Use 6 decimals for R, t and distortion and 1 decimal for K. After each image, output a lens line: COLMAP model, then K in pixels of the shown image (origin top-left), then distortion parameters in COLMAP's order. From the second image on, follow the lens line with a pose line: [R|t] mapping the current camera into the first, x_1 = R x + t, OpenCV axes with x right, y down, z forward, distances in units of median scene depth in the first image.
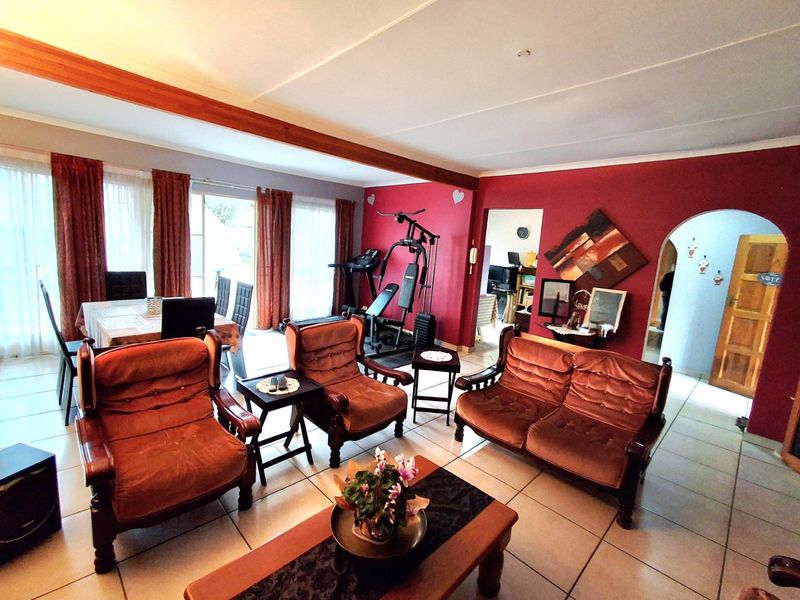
lens RADIAL K [[365.1, 0, 398.1], [0, 365.1, 300.5], [0, 0, 1]] dist [0.006519, -0.006345]
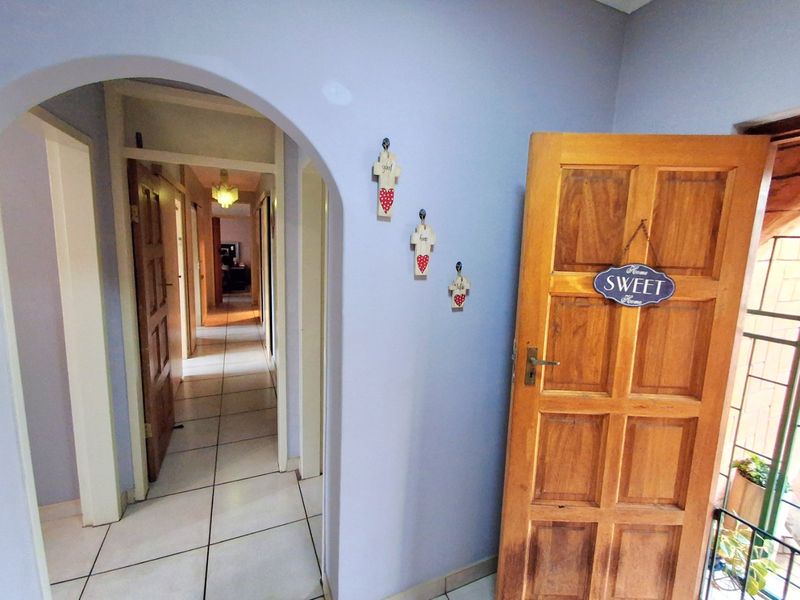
lens RADIAL K [[365.1, 0, 400.7], [0, 365.1, 298.4], [0, 0, 1]] dist [0.006519, -0.006345]
pose [[0.357081, -0.186142, 0.915338, 0.640839], [0.125040, 0.980648, 0.150644, -0.114228], [-0.925666, 0.060662, 0.373446, 1.023640]]
